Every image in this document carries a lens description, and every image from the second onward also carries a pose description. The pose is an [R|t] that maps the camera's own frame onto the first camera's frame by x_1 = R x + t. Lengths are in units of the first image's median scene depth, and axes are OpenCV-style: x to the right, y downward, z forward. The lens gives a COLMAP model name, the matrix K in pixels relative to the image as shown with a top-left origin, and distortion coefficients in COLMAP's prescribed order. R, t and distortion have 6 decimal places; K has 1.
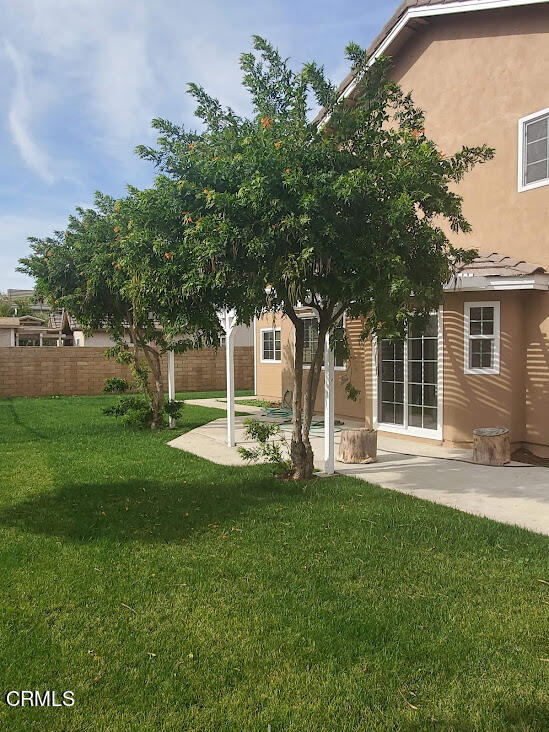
lens RADIAL K [[553.9, 0, 258.2], [0, 553.9, 367.1], [0, 0, 1]] dist [-0.006807, 0.006247]
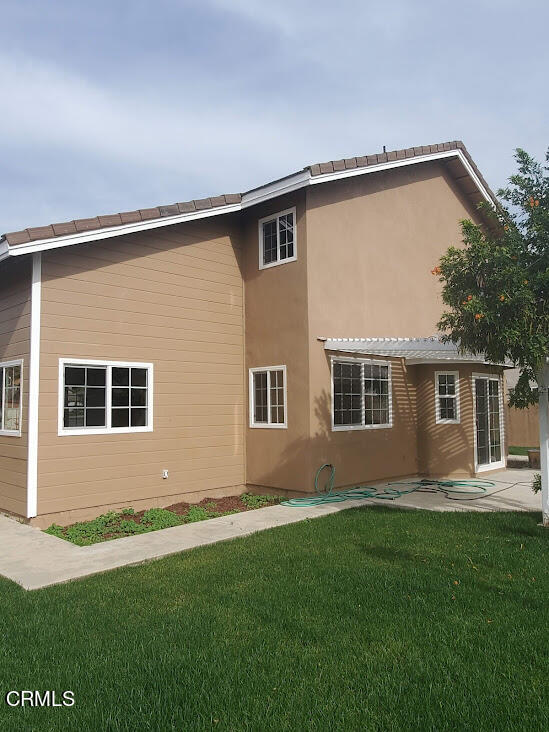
lens RADIAL K [[553.9, 0, 258.2], [0, 553.9, 367.1], [0, 0, 1]] dist [-0.006807, 0.006247]
pose [[-0.223551, 0.082051, 0.971232, -0.836743], [0.040142, 0.996380, -0.074936, -0.040566], [-0.973865, 0.022235, -0.226036, 1.707686]]
